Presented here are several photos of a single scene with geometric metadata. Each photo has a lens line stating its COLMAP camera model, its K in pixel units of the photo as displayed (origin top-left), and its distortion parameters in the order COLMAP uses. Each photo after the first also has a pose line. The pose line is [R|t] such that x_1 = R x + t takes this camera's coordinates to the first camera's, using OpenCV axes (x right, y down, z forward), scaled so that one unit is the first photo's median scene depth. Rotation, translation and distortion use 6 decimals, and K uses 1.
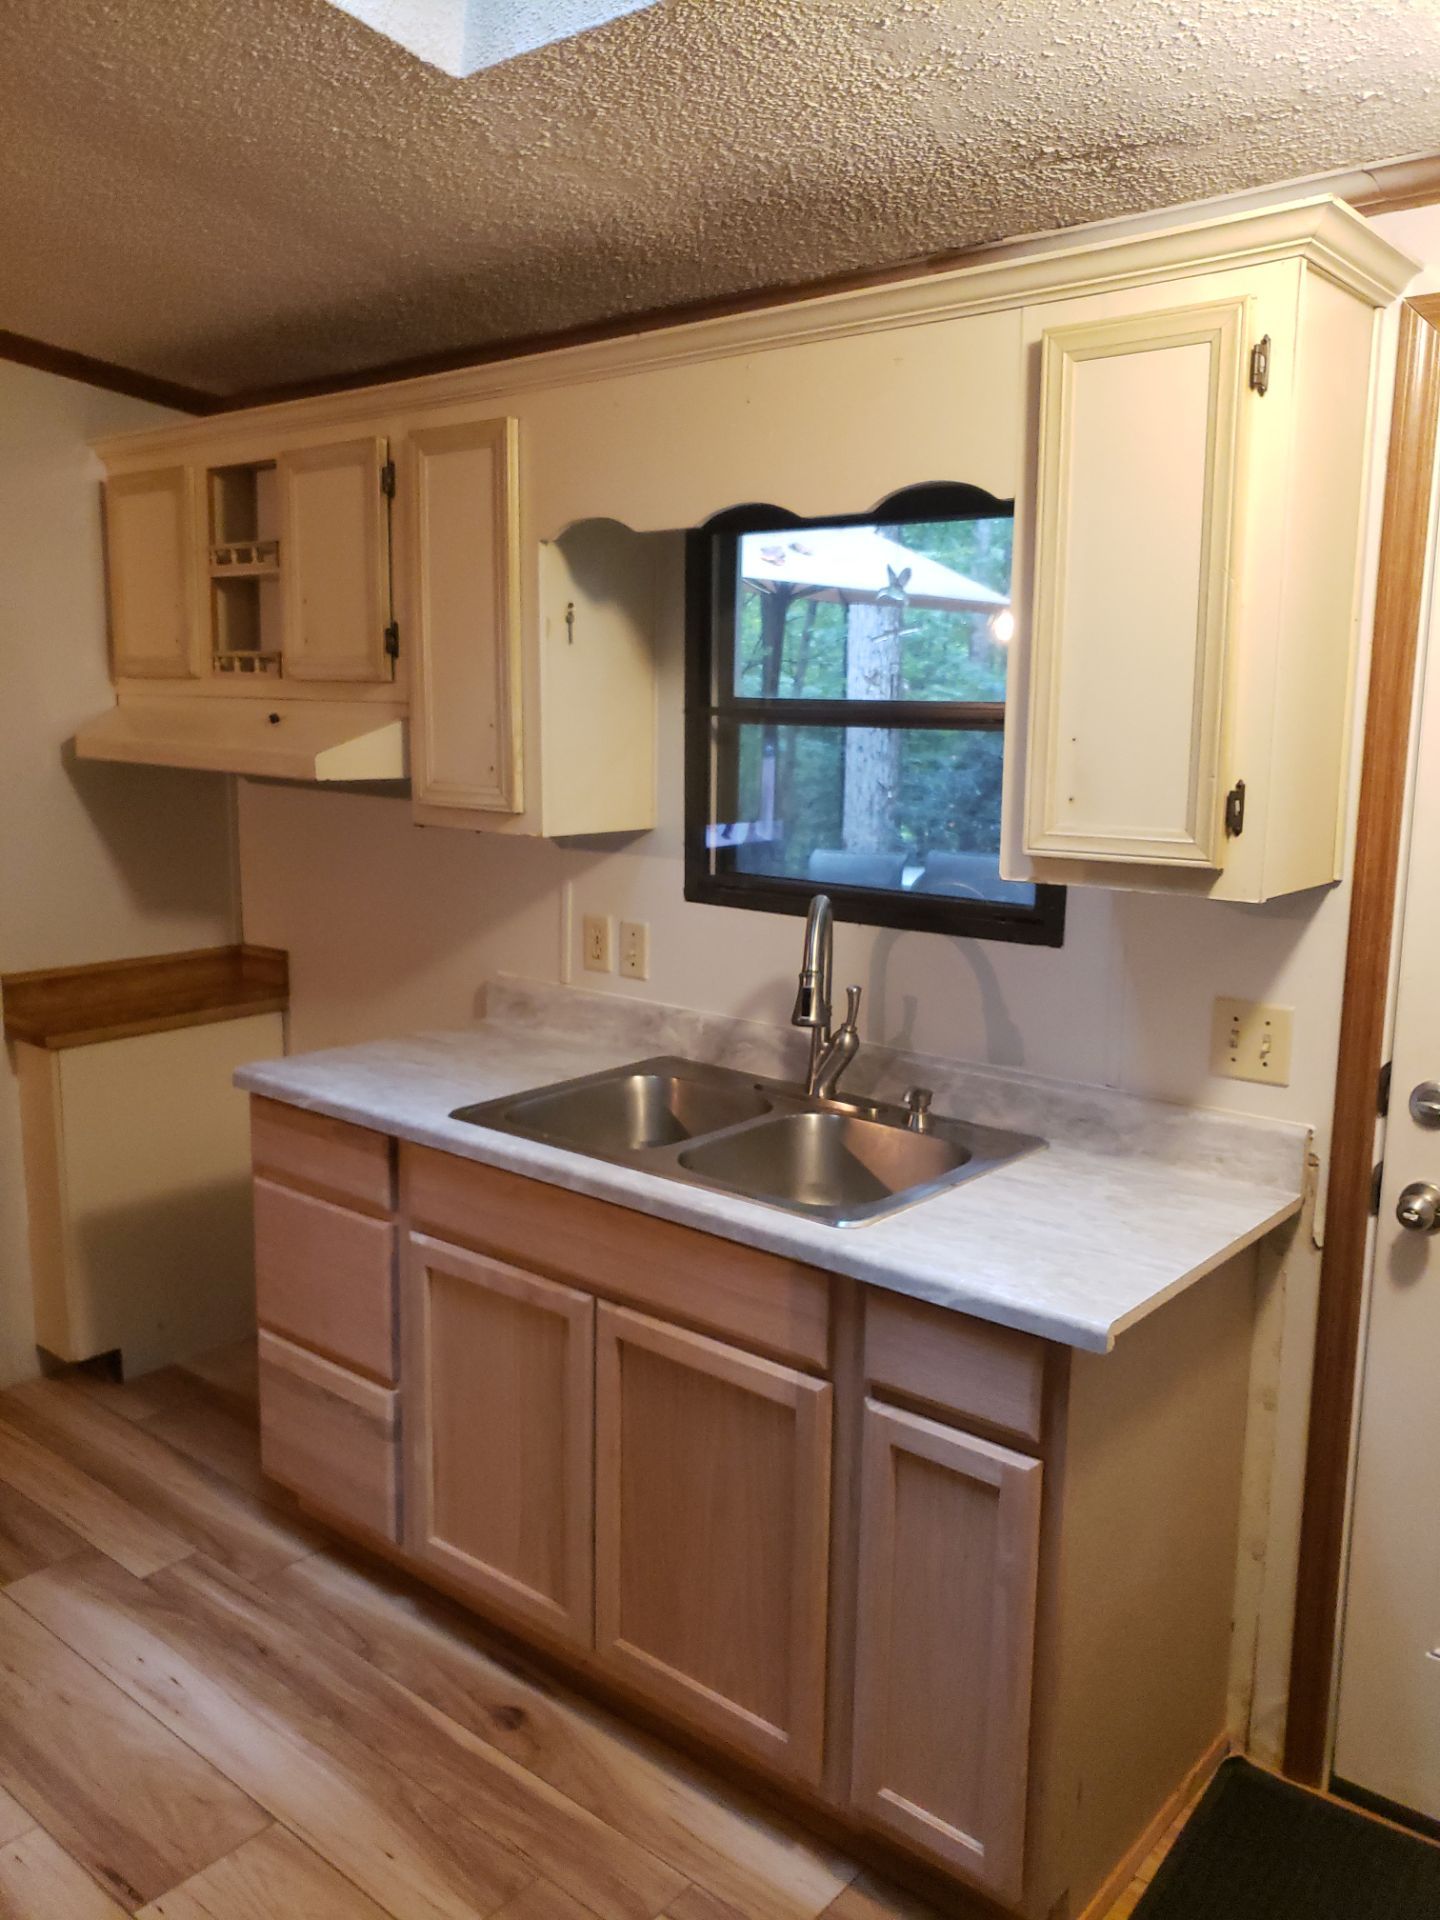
lens RADIAL K [[1495.2, 0, 724.3], [0, 1495.2, 946.8], [0, 0, 1]] dist [0.018642, 0.003794]
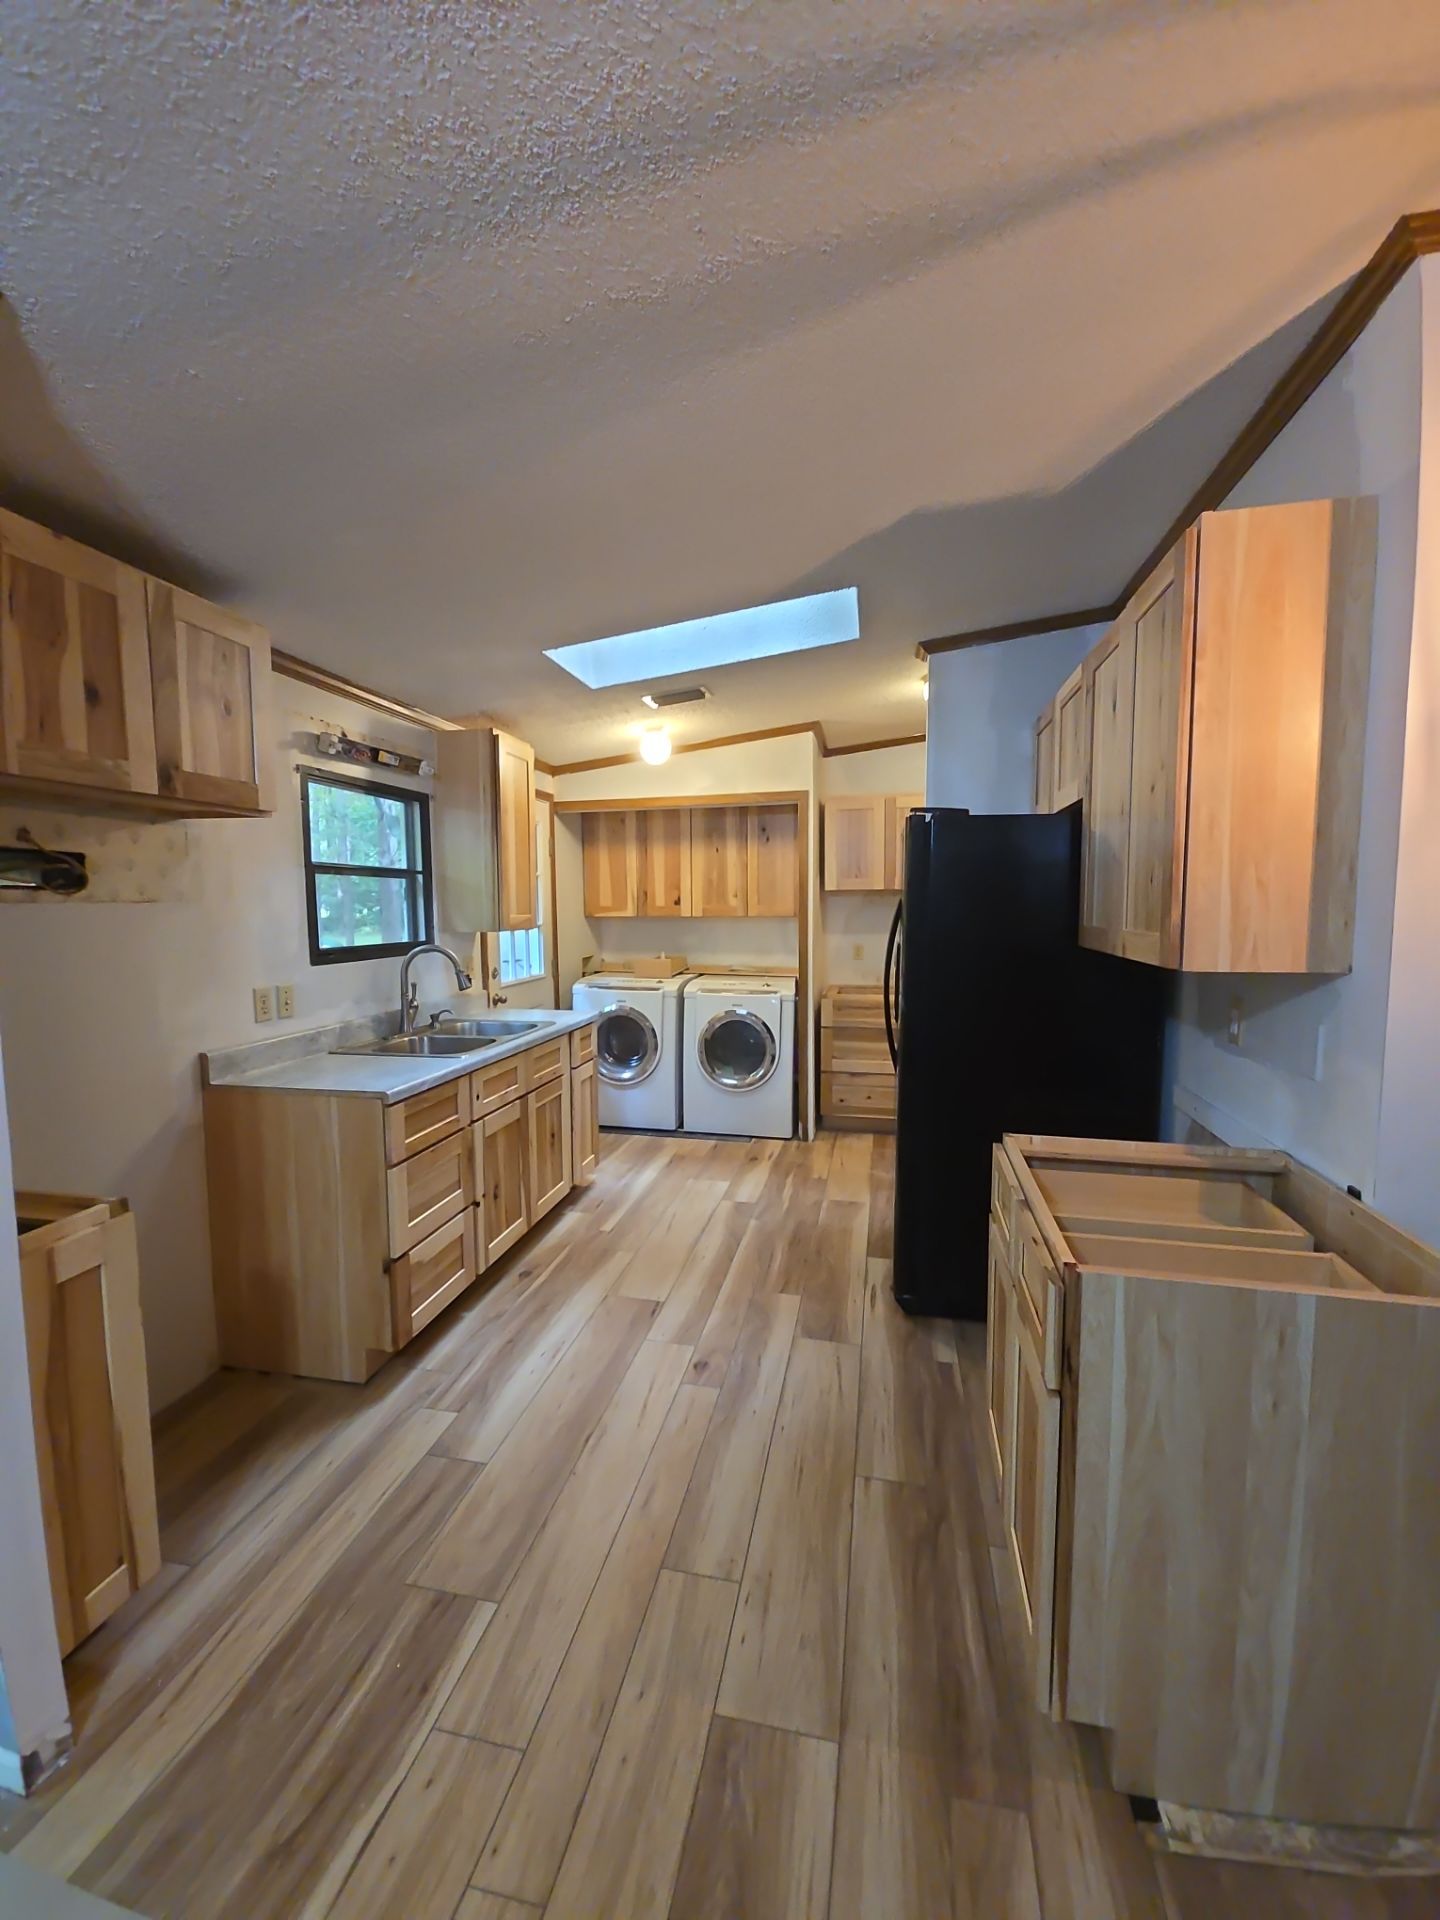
lens RADIAL K [[778.0, 0, 717.9], [0, 778.0, 968.7], [0, 0, 1]] dist [0.007519, -0.003316]
pose [[-0.467921, -0.088342, 0.879344, -1.288323], [0.142498, 0.974431, 0.173722, -0.141984], [-0.872206, 0.206593, -0.443368, 1.120677]]
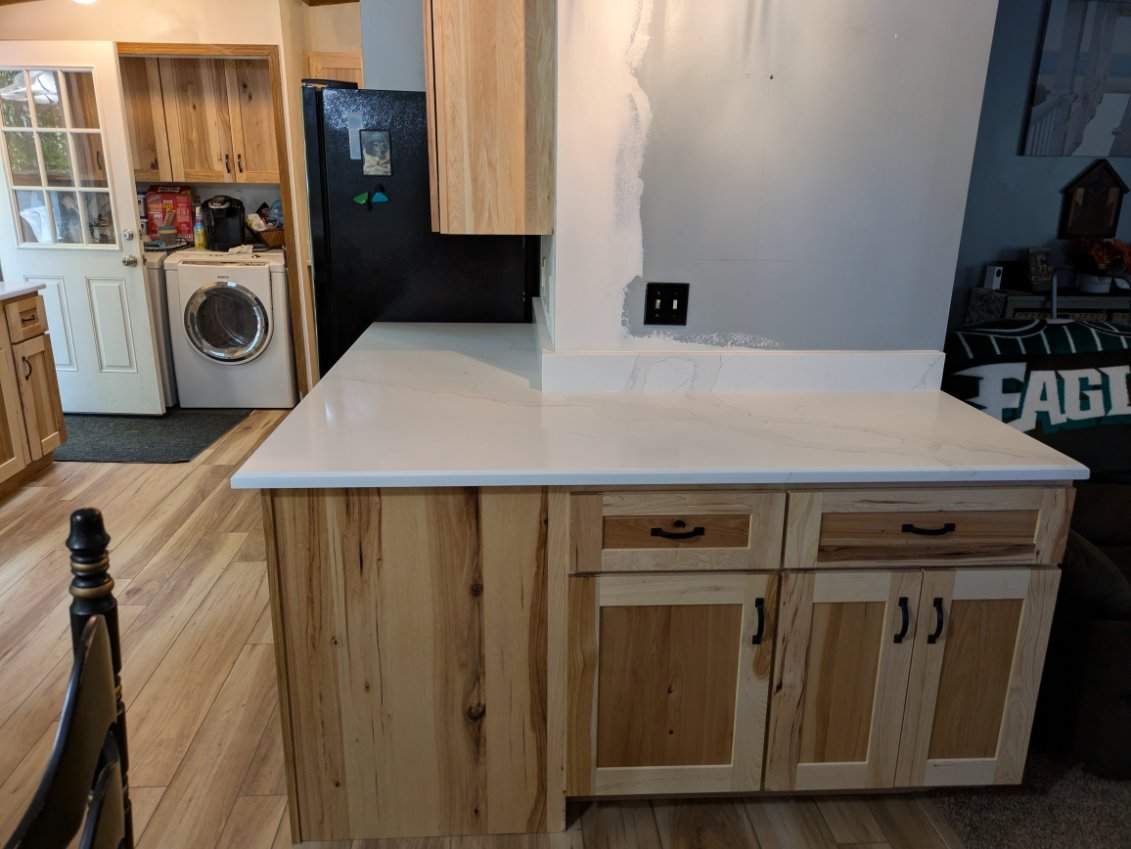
lens RADIAL K [[837.2, 0, 562.7], [0, 837.2, 425.8], [0, 0, 1]] dist [0.051053, -0.040543]
pose [[-0.693833, -0.233489, 0.681233, -1.653945], [0.094488, 0.908284, 0.407545, -0.141063], [-0.713910, 0.347137, -0.608135, 1.026469]]
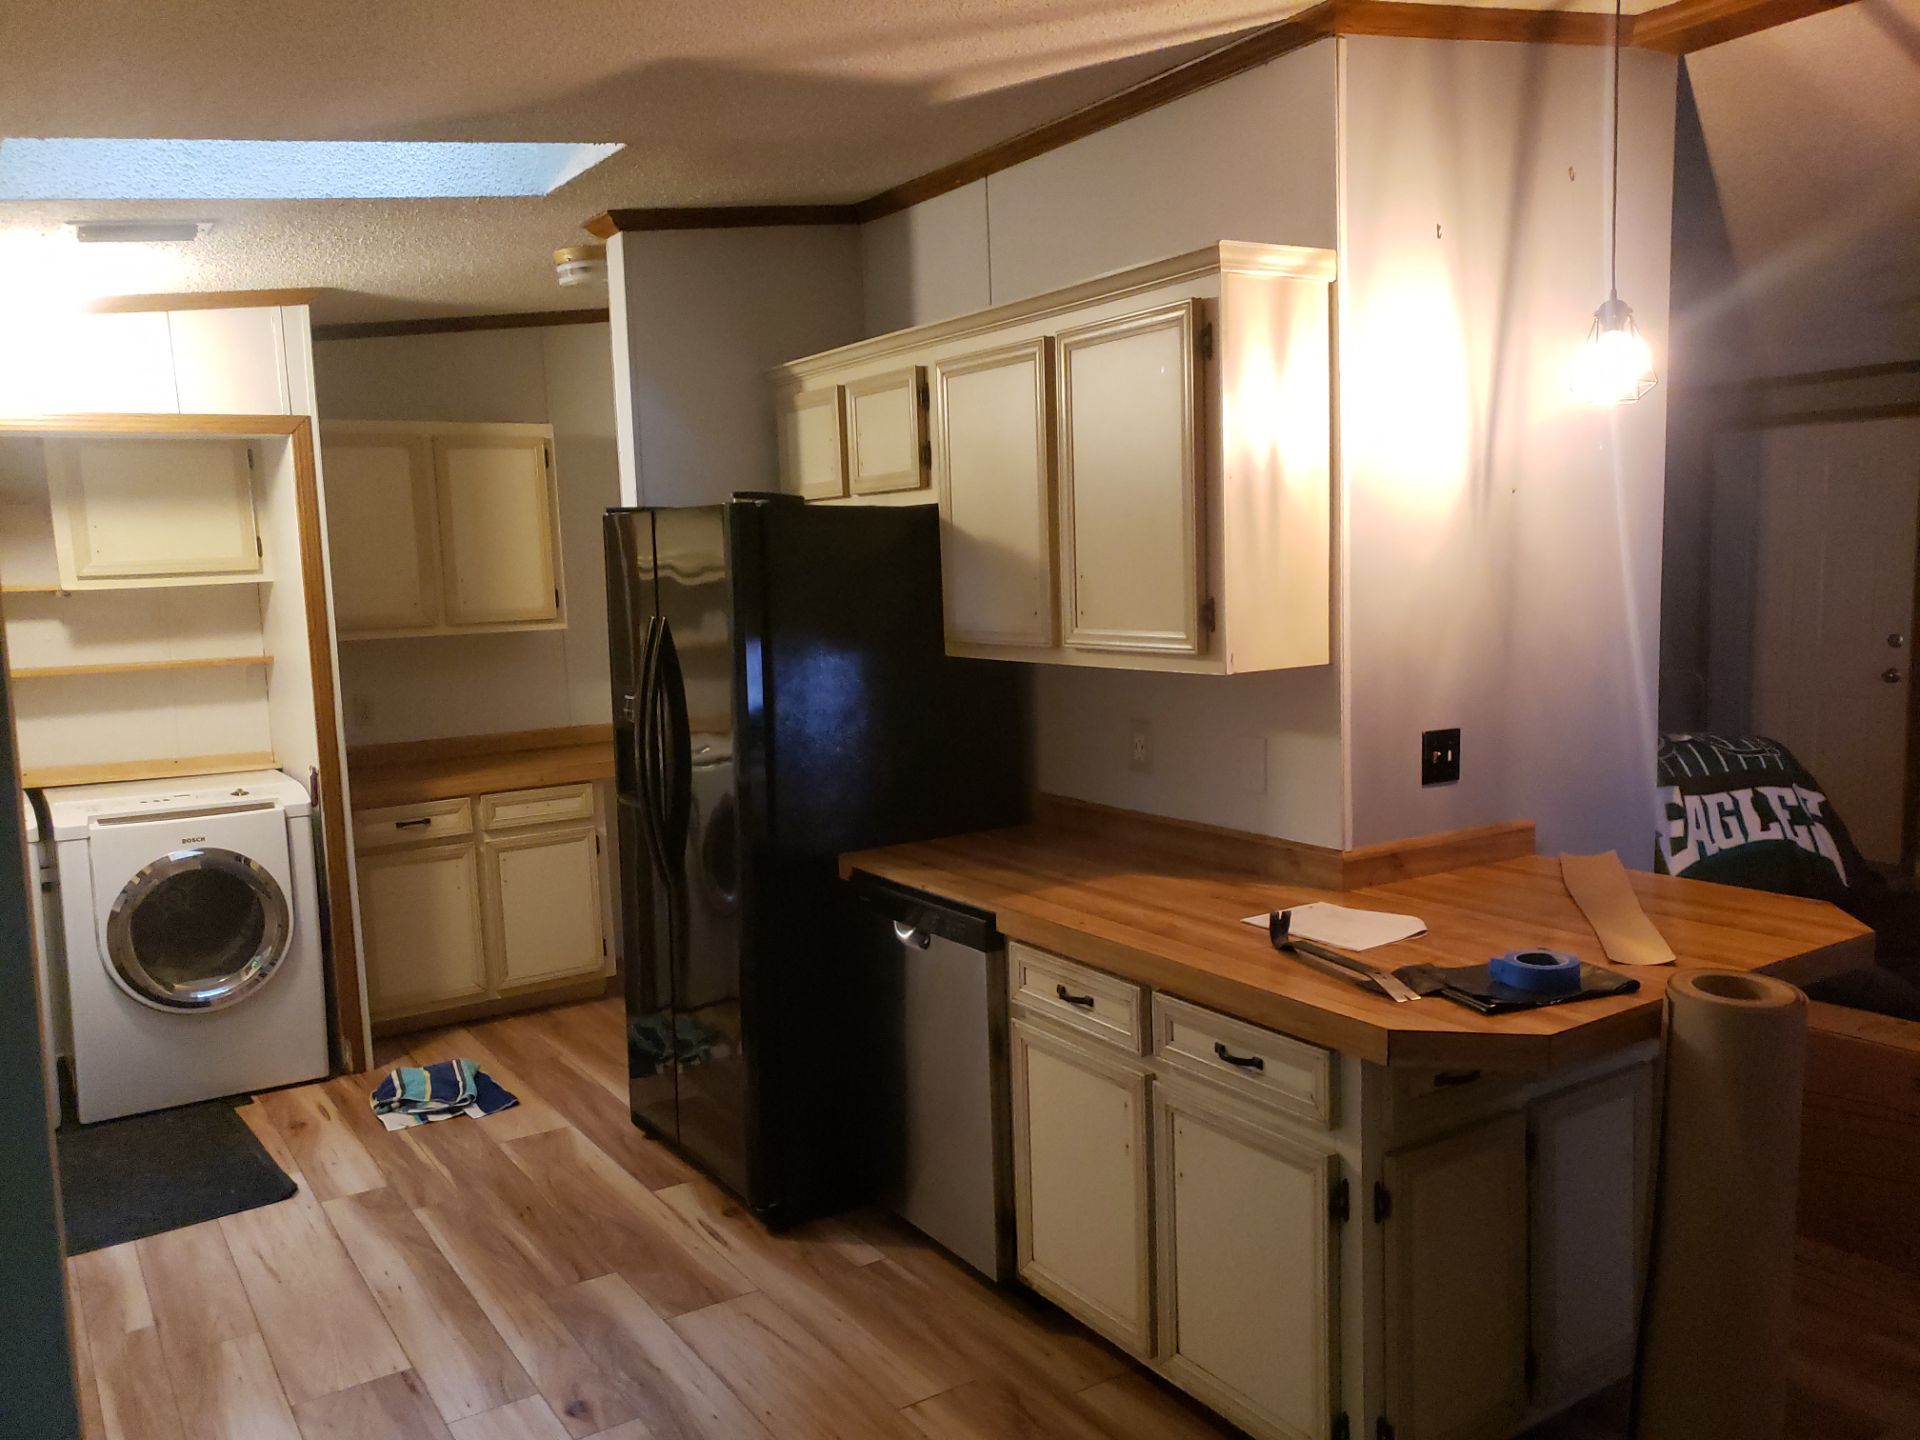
lens RADIAL K [[1493.9, 0, 979.2], [0, 1493.9, 724.1], [0, 0, 1]] dist [0.027097, -0.010659]
pose [[-0.961049, -0.012553, 0.276094, -1.068292], [0.064162, 0.961542, 0.267058, -0.276848], [-0.268829, 0.274370, -0.923283, 1.635485]]
